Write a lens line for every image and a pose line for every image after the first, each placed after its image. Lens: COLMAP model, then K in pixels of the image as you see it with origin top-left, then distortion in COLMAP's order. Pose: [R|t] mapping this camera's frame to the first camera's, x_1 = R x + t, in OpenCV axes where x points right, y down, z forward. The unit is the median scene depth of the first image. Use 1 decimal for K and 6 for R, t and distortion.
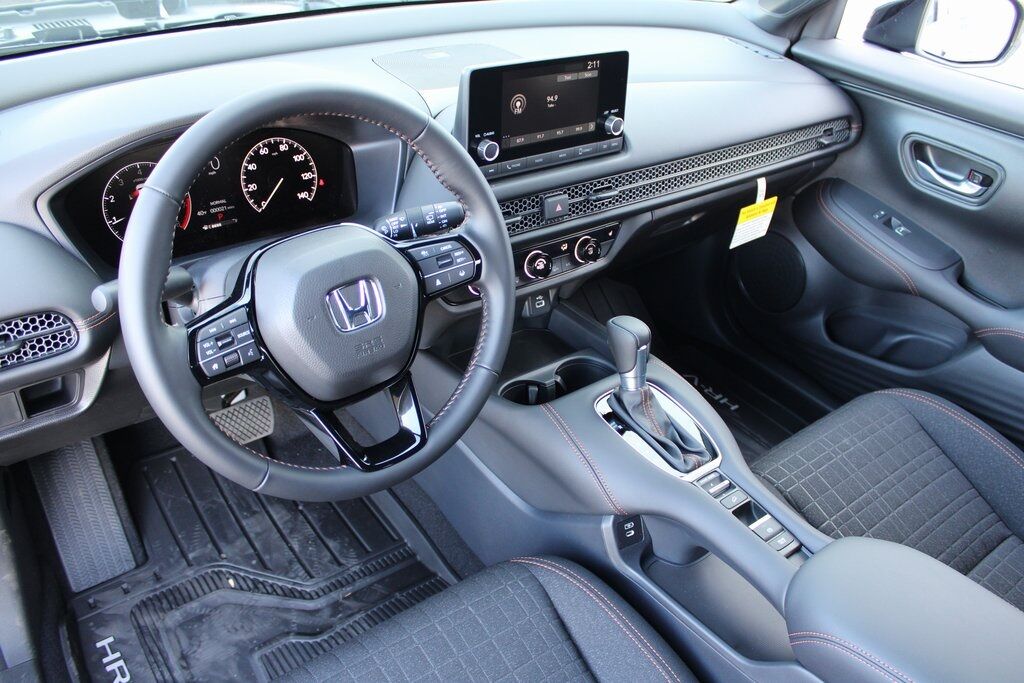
lens RADIAL K [[846.0, 0, 512.0], [0, 846.0, 341.5], [0, 0, 1]] dist [-0.152425, 0.127438]
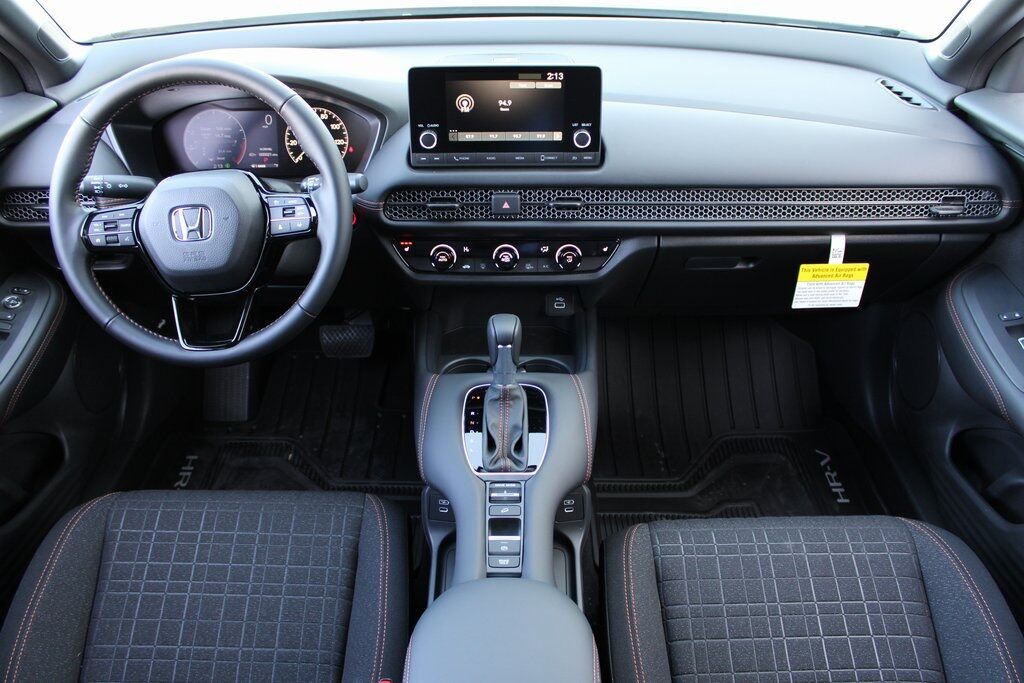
lens RADIAL K [[846.0, 0, 512.0], [0, 846.0, 341.5], [0, 0, 1]] dist [-0.152425, 0.127438]
pose [[0.787028, 0.271774, -0.553828, 0.714335], [-0.283061, 0.956742, 0.067242, -0.068676], [0.548145, 0.103846, 0.829911, 0.135386]]
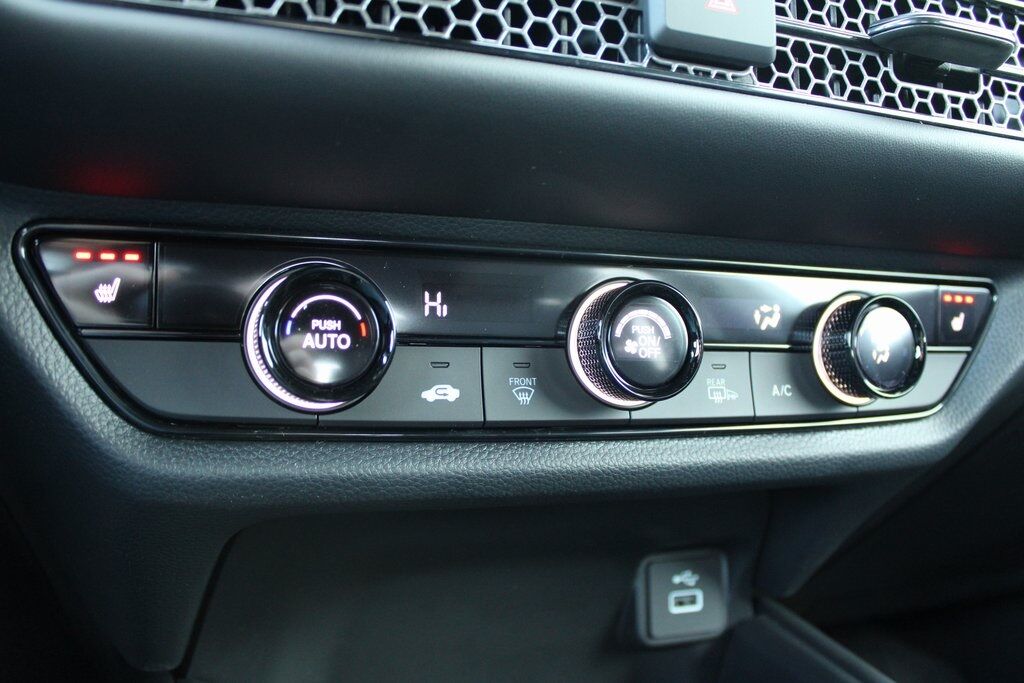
lens RADIAL K [[906.8, 0, 512.0], [0, 906.8, 341.5], [0, 0, 1]] dist [-0.111160, -0.001169]
pose [[0.958964, 0.048390, -0.279369, 0.070986], [-0.162986, 0.900339, -0.403516, 0.009318], [0.232000, 0.432491, 0.871279, 0.854612]]
